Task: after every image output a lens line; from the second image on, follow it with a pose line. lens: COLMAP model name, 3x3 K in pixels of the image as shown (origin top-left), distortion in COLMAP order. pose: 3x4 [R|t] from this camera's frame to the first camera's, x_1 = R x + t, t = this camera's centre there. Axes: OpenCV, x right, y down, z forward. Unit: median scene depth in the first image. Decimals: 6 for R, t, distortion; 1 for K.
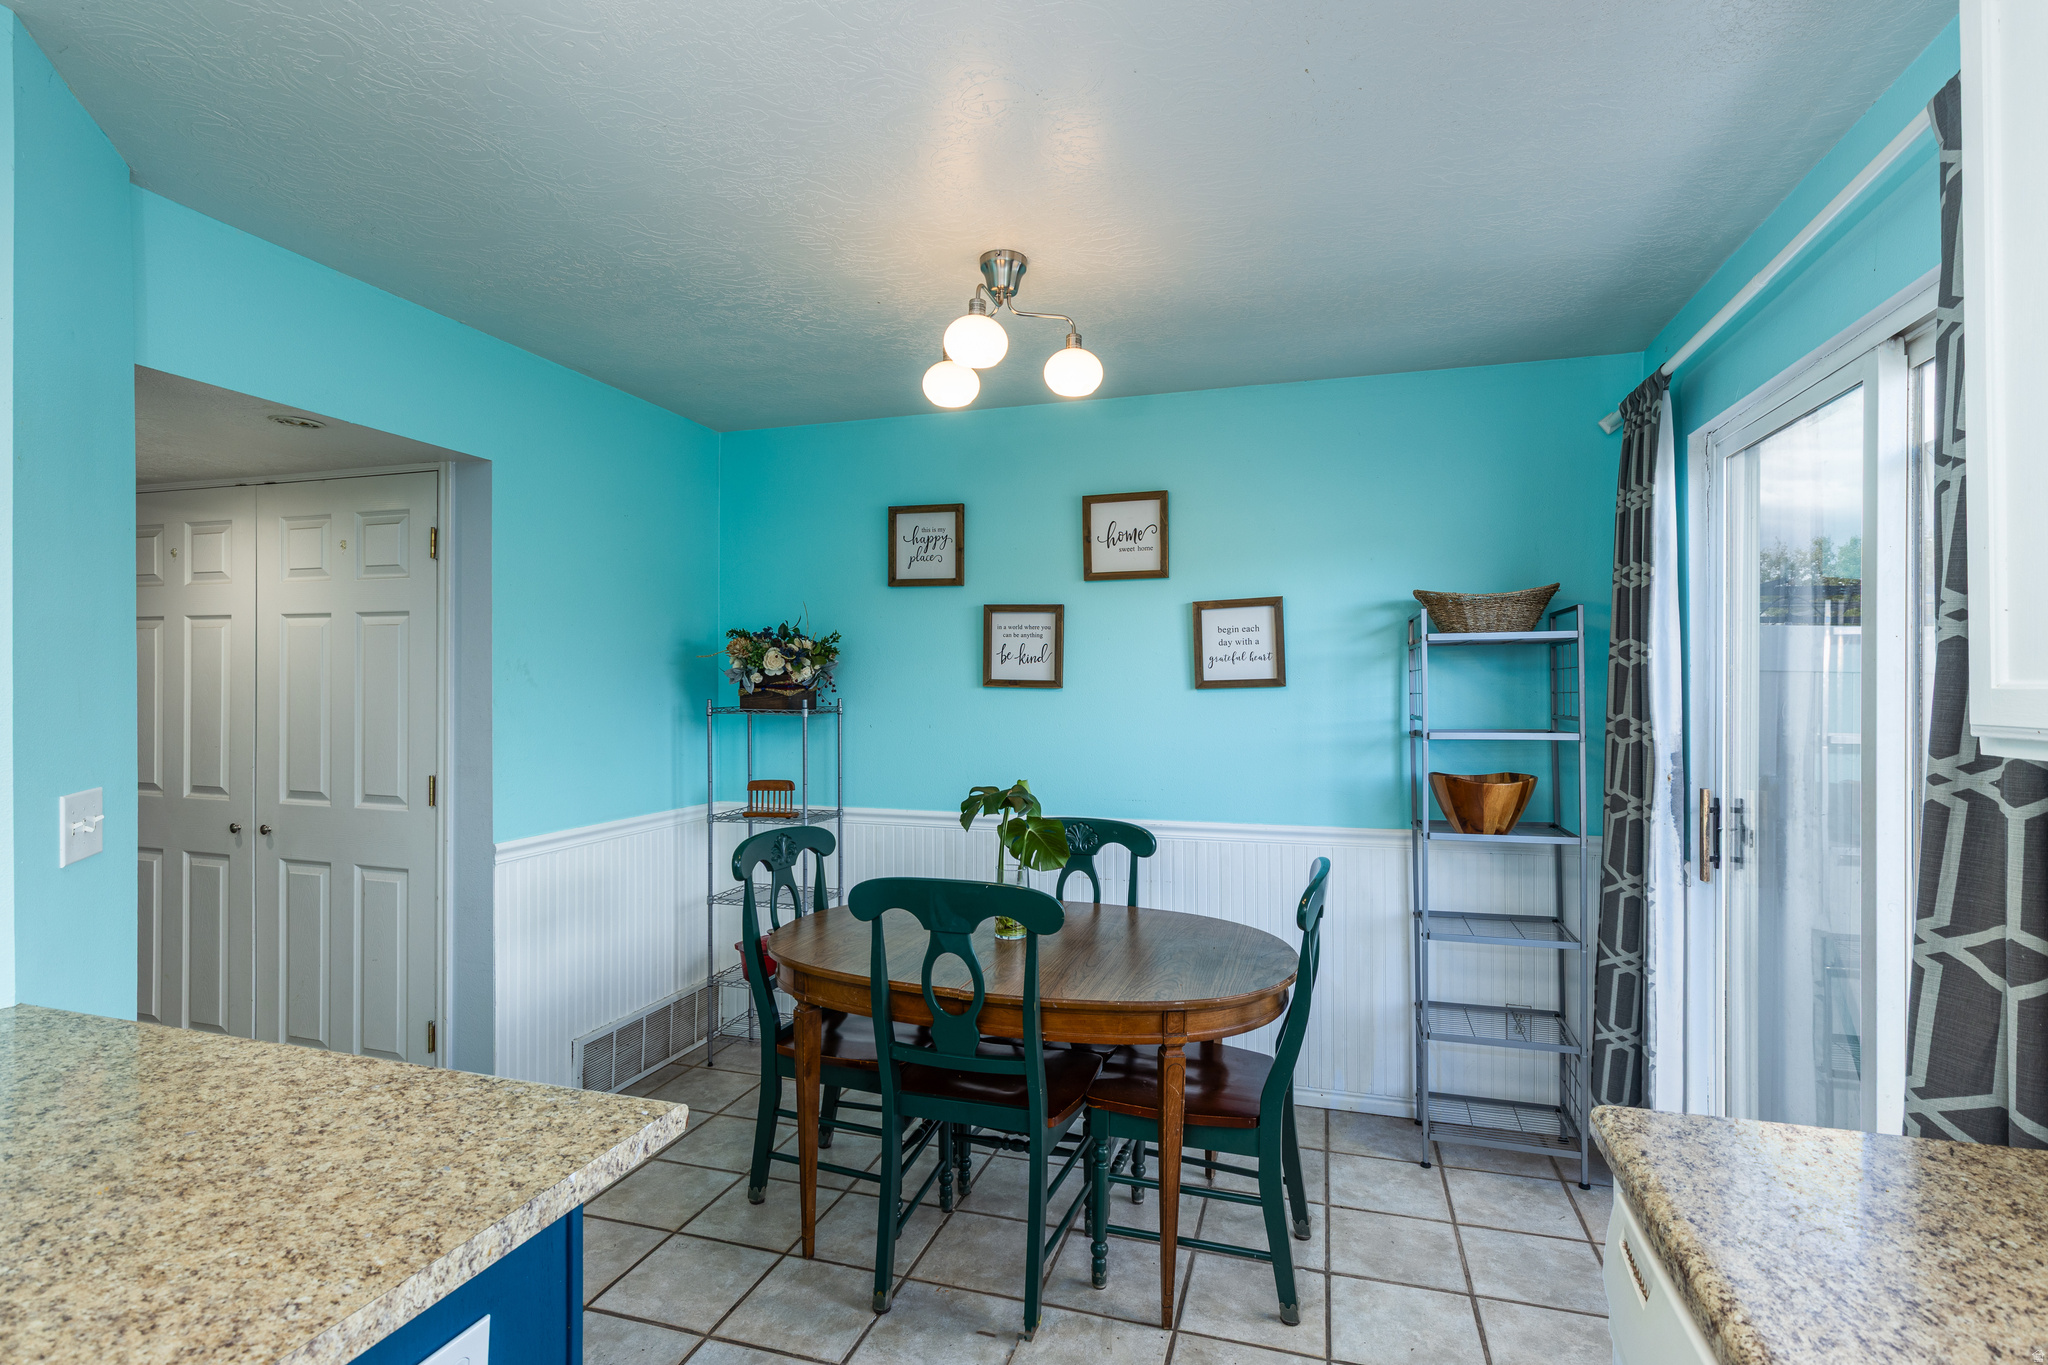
lens RADIAL K [[982.2, 0, 1035.4], [0, 982.2, 684.2], [0, 0, 1]] dist [0.003770, 0.000459]
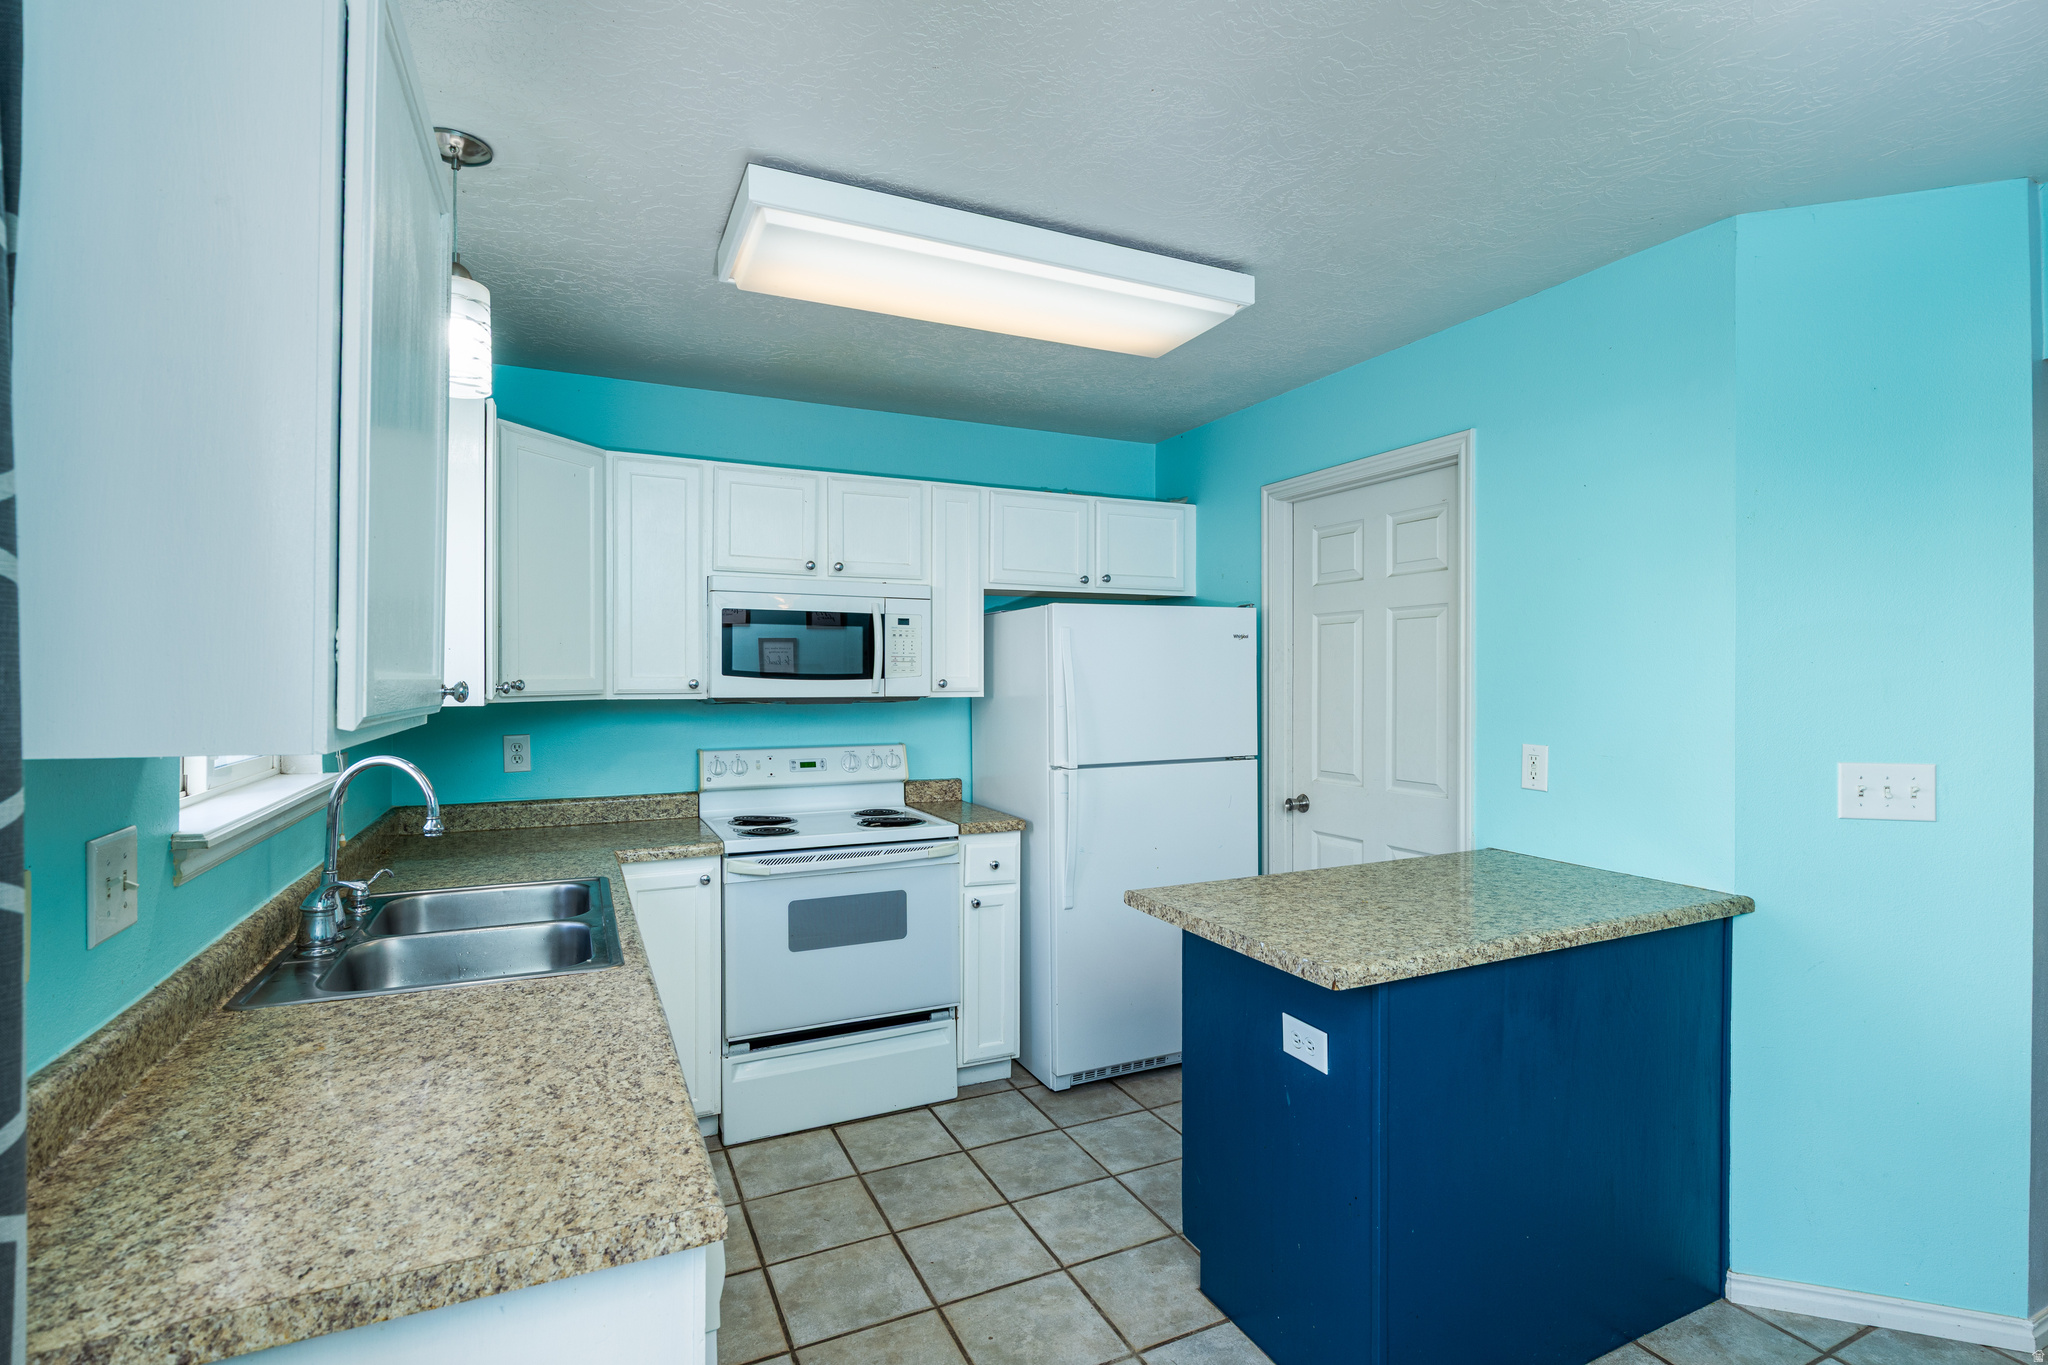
lens RADIAL K [[982.2, 0, 1038.3], [0, 982.2, 681.5], [0, 0, 1]] dist [0.003770, 0.000459]
pose [[-0.732955, 0.006098, -0.680249, 0.998051], [0.002447, 0.999977, 0.006326, -0.001759], [0.680272, 0.002972, -0.732953, 1.906319]]
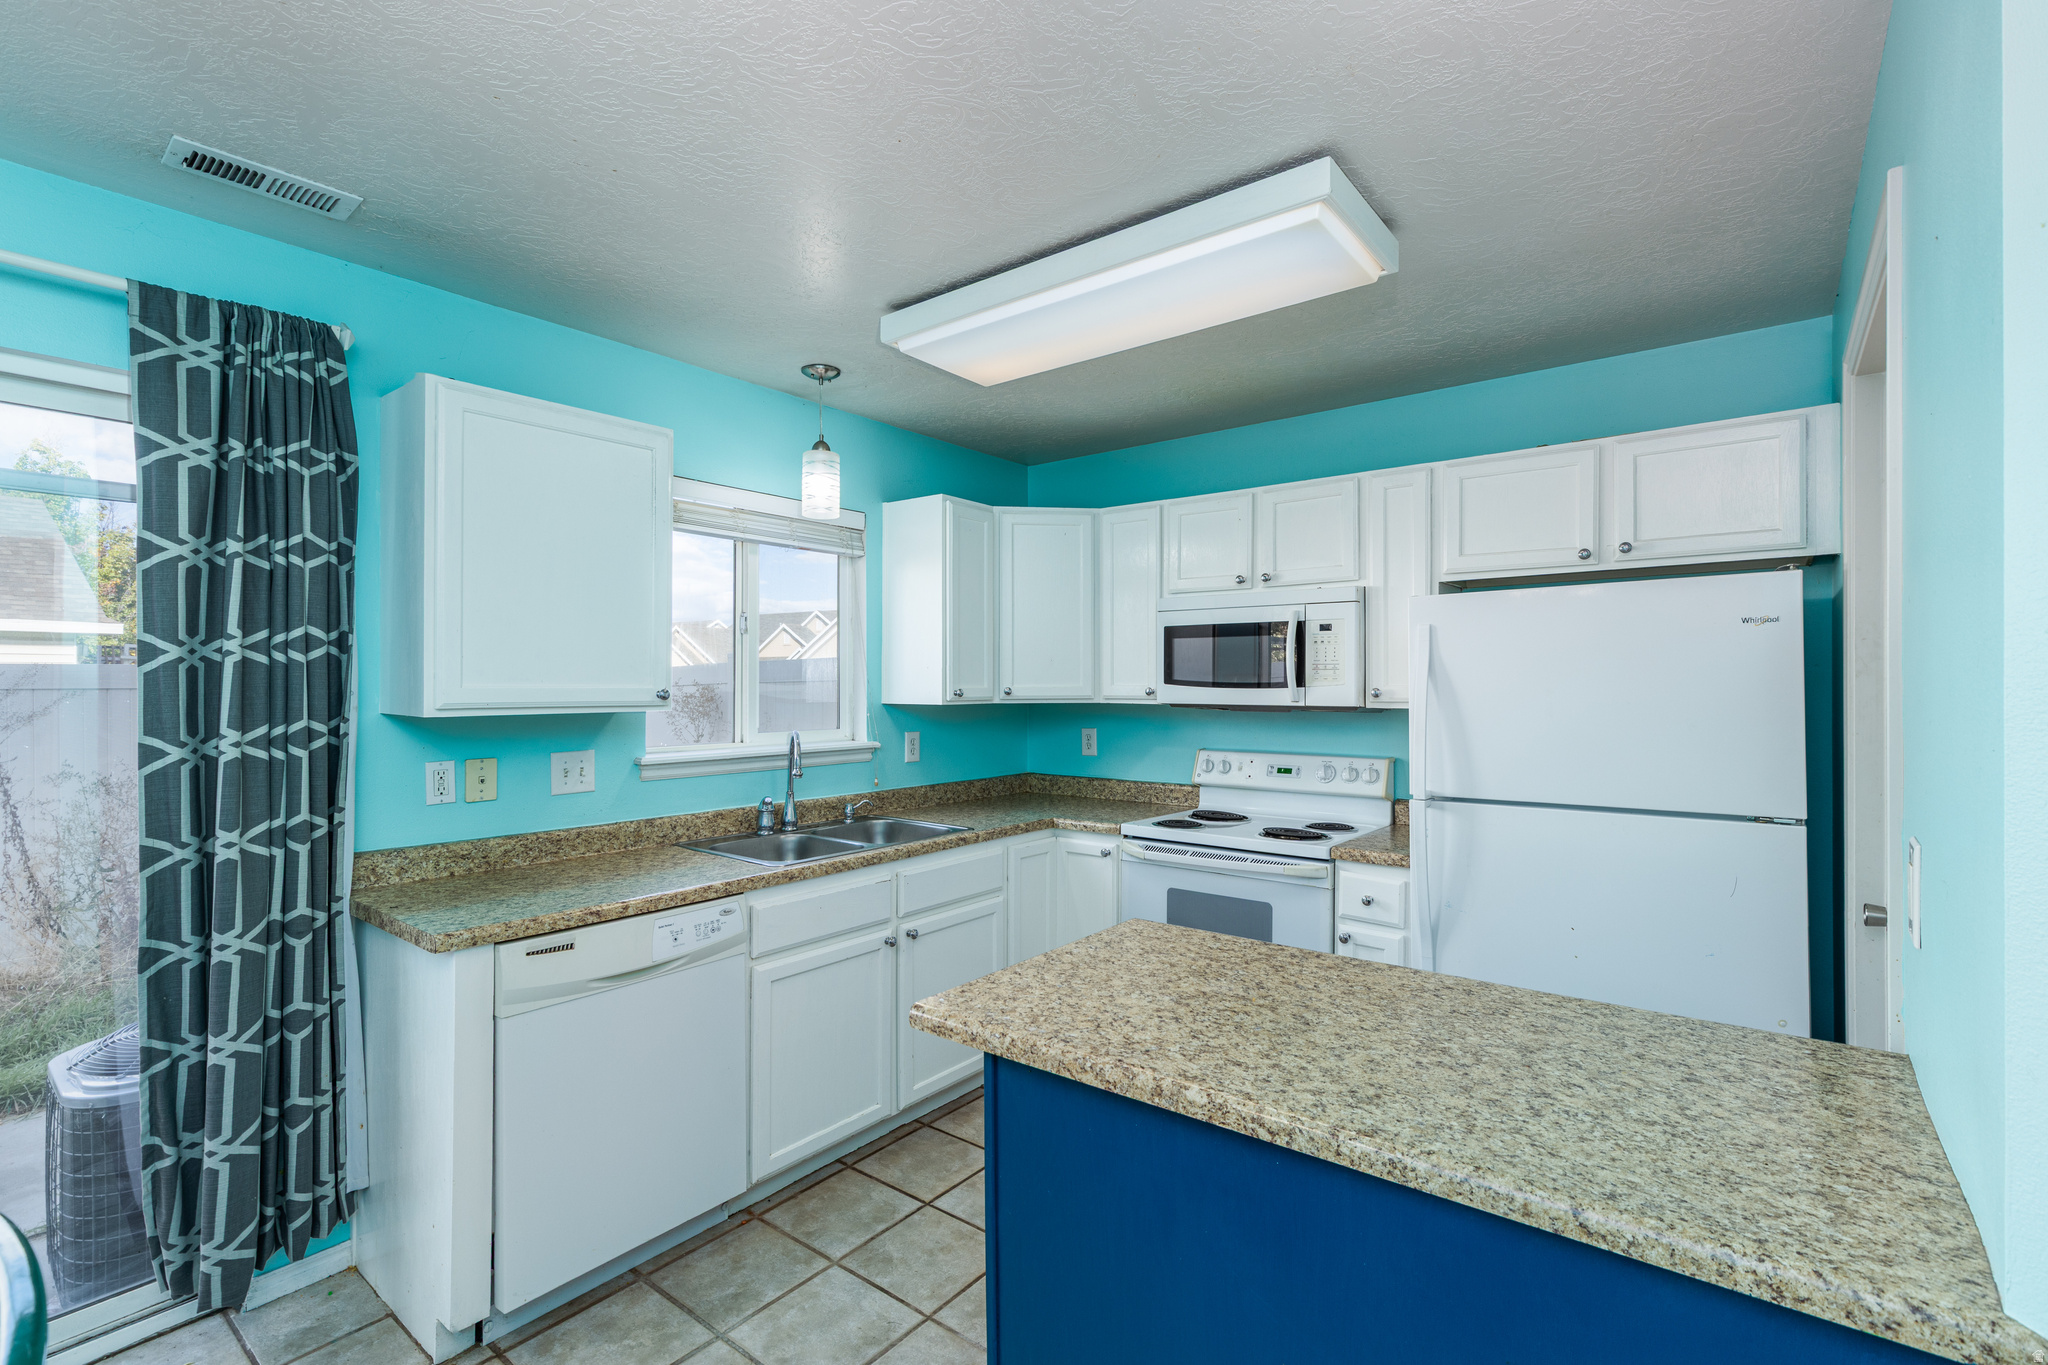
lens RADIAL K [[930.8, 0, 1025.9], [0, 930.8, 679.3], [0, 0, 1]] dist [0.001007, -0.000121]
pose [[-0.929813, 0.005233, 0.367995, -1.040063], [0.002640, 0.999968, -0.007549, 0.002292], [-0.368023, -0.006047, -0.929797, 2.286359]]
